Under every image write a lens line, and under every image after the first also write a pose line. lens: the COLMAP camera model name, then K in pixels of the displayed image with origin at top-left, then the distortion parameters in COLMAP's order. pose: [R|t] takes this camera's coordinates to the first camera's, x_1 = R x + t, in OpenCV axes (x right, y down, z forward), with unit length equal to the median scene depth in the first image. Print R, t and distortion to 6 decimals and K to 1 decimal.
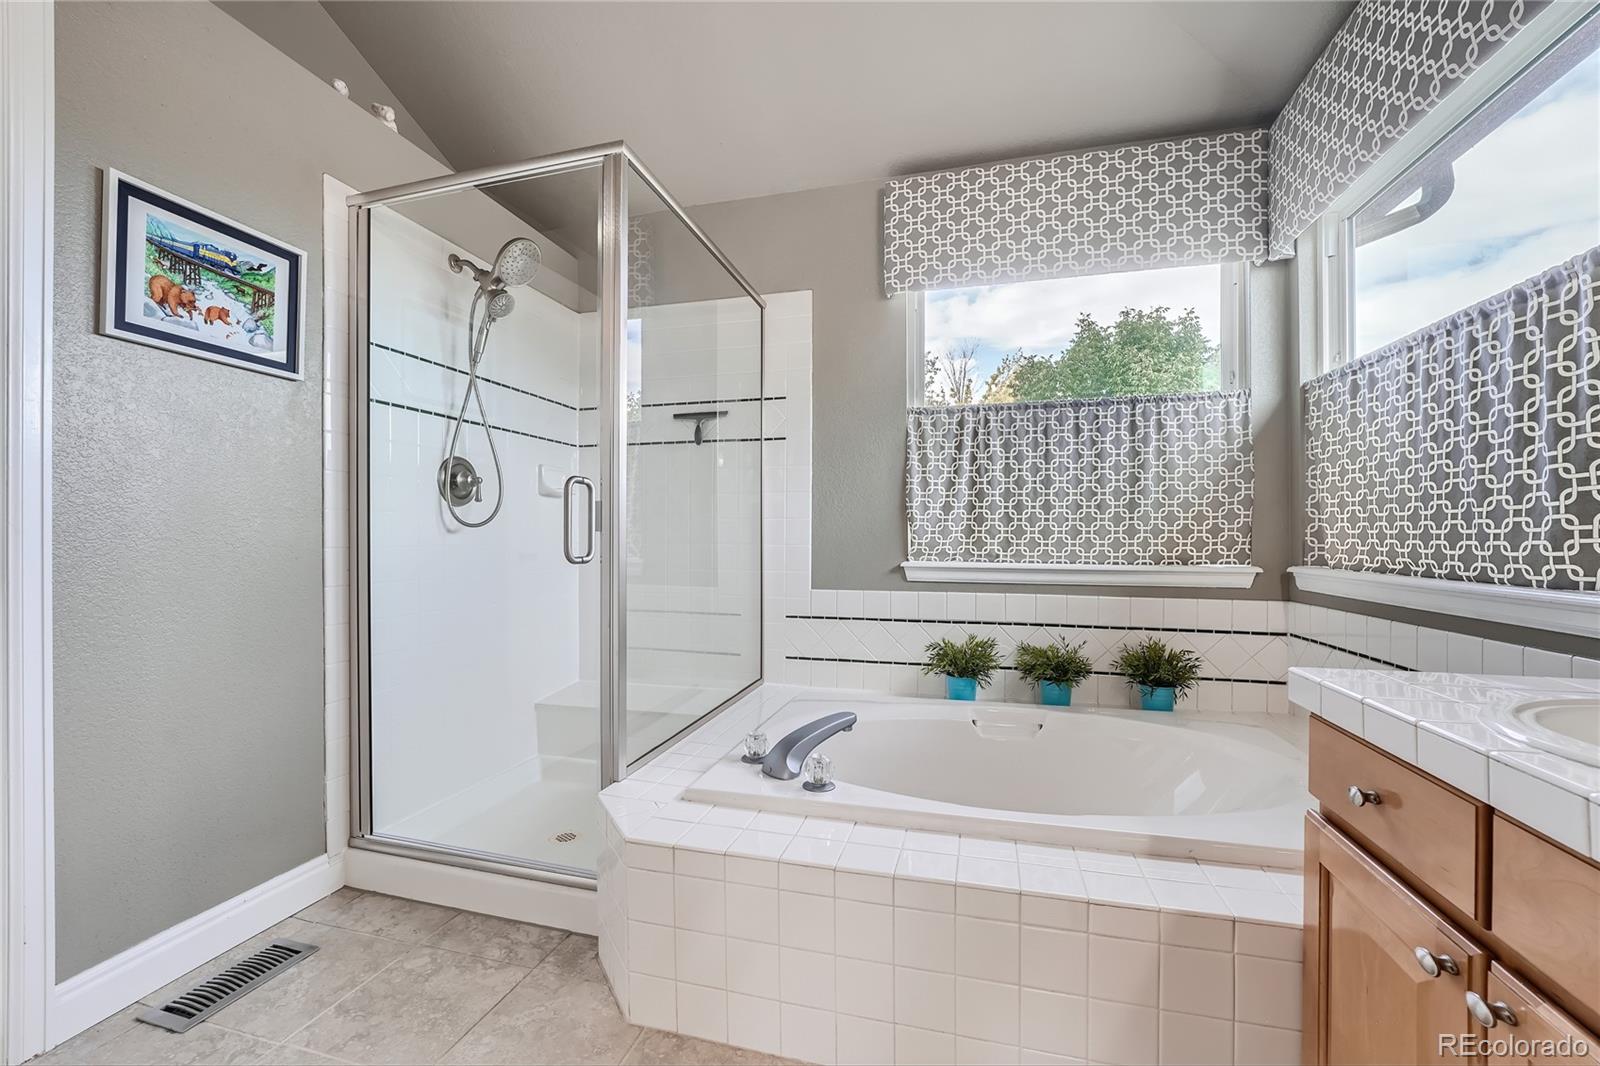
lens RADIAL K [[685.1, 0, 790.4], [0, 685.1, 539.1], [0, 0, 1]] dist [-0.021498, 0.002921]
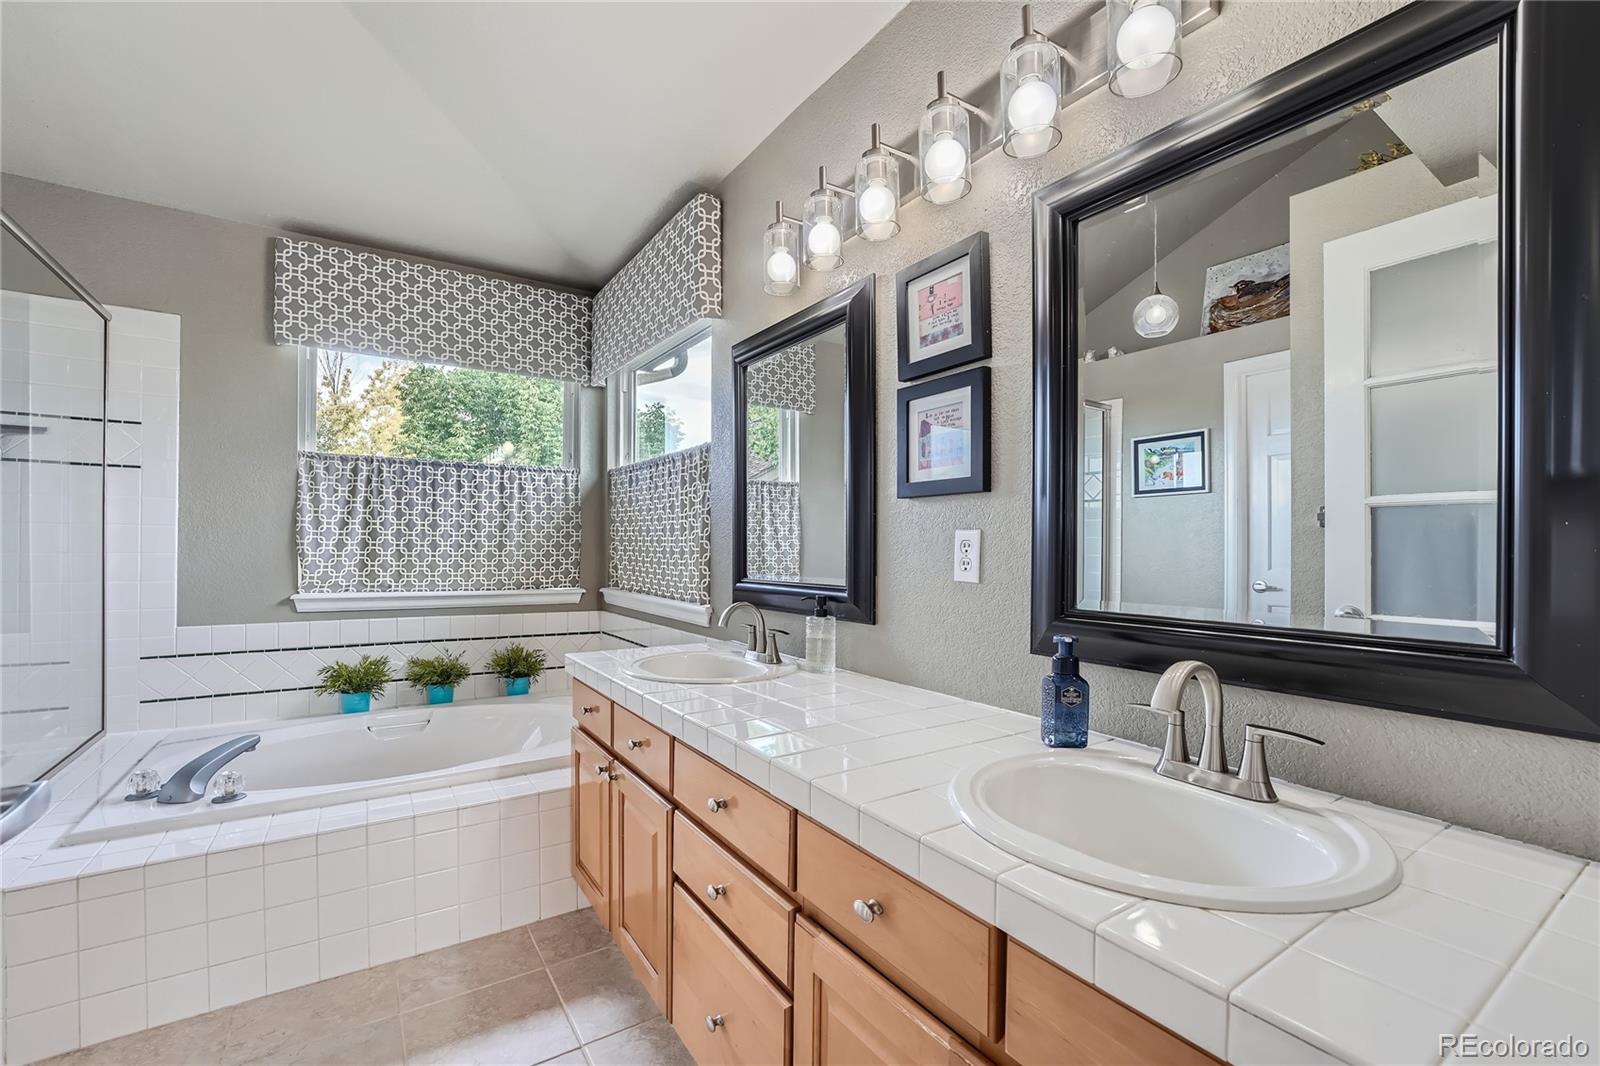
lens RADIAL K [[685.1, 0, 795.6], [0, 685.1, 546.7], [0, 0, 1]] dist [-0.021498, 0.002921]
pose [[0.665319, 0.002740, 0.746554, -0.114374], [-0.003448, 0.999994, -0.000598, -0.048407], [-0.746551, -0.002177, 0.665324, -0.324276]]
